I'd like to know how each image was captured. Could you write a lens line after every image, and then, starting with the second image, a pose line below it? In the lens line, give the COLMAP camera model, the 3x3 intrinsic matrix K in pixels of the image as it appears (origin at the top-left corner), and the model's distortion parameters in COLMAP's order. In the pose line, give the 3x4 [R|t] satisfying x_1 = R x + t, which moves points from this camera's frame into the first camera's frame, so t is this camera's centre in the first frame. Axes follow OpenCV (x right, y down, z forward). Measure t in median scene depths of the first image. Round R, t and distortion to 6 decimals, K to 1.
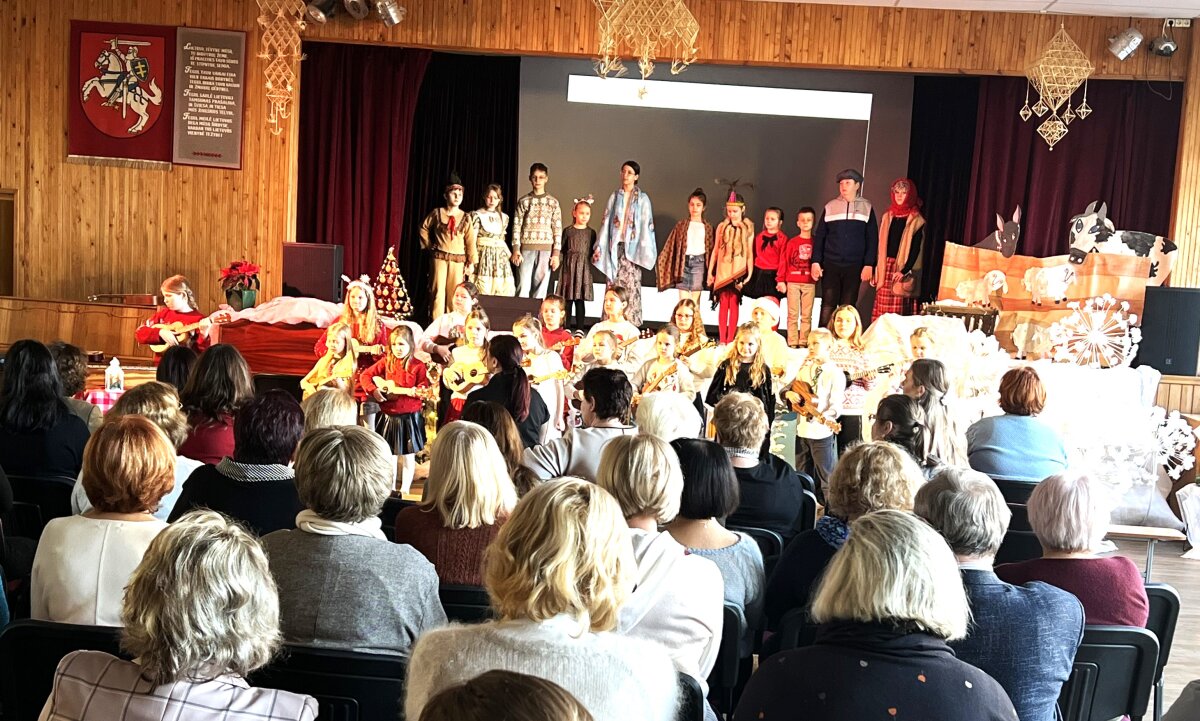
lens RADIAL K [[1669.7, 0, 586.3], [0, 1669.7, 524.0], [0, 0, 1]] dist [0.066459, 0.000000]
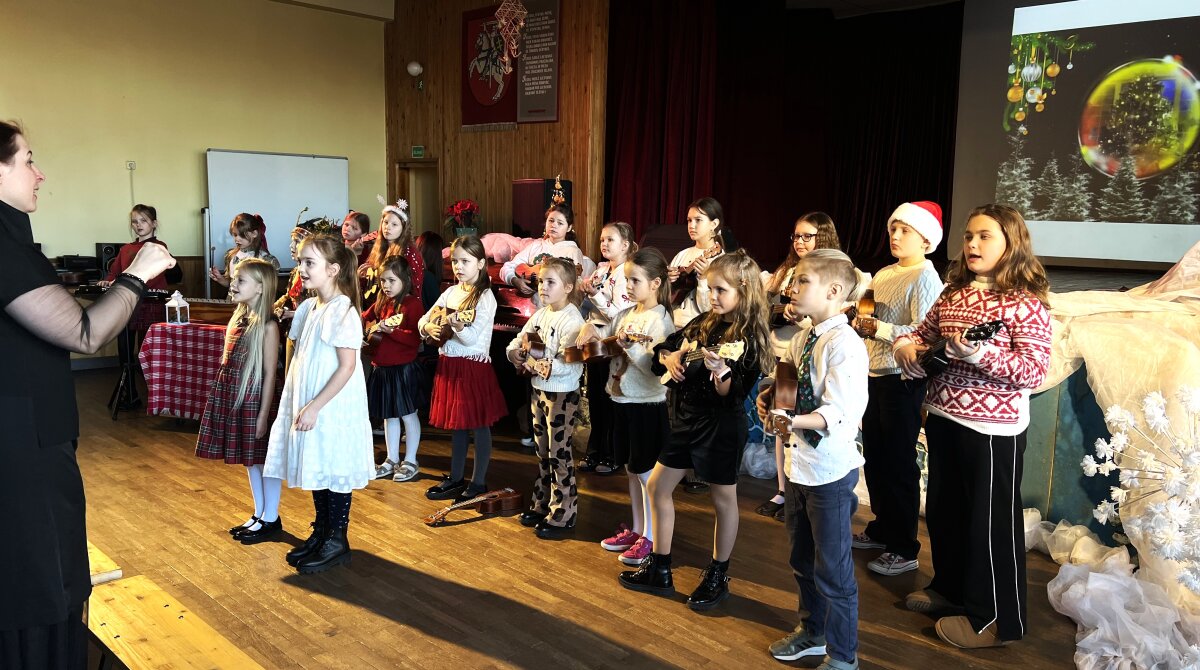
lens RADIAL K [[895.1, 0, 601.2], [0, 895.1, 347.8], [0, 0, 1]] dist [0.051442, -0.002110]
pose [[0.769016, 0.055901, -0.636781, 0.196057], [-0.079519, 0.996797, -0.008527, -0.062438], [0.634265, 0.057194, 0.770998, 0.582528]]
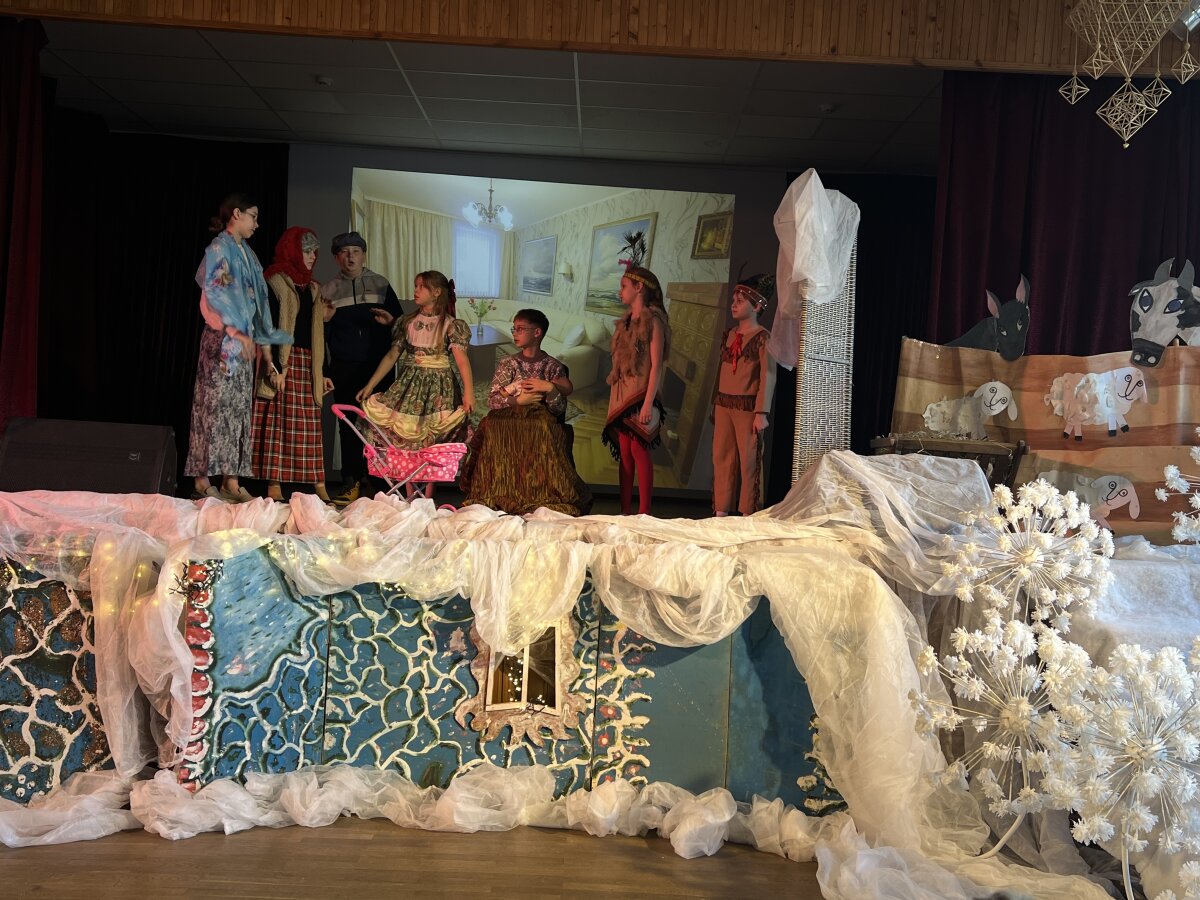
lens RADIAL K [[1210.6, 0, 620.2], [0, 1210.6, 449.6], [0, 0, 1]] dist [0.037924, 0.000000]
pose [[0.993965, -0.006364, 0.109515, 0.064765], [0.022697, 0.988644, -0.148549, -0.064996], [-0.107326, 0.150139, 0.982822, 0.578341]]
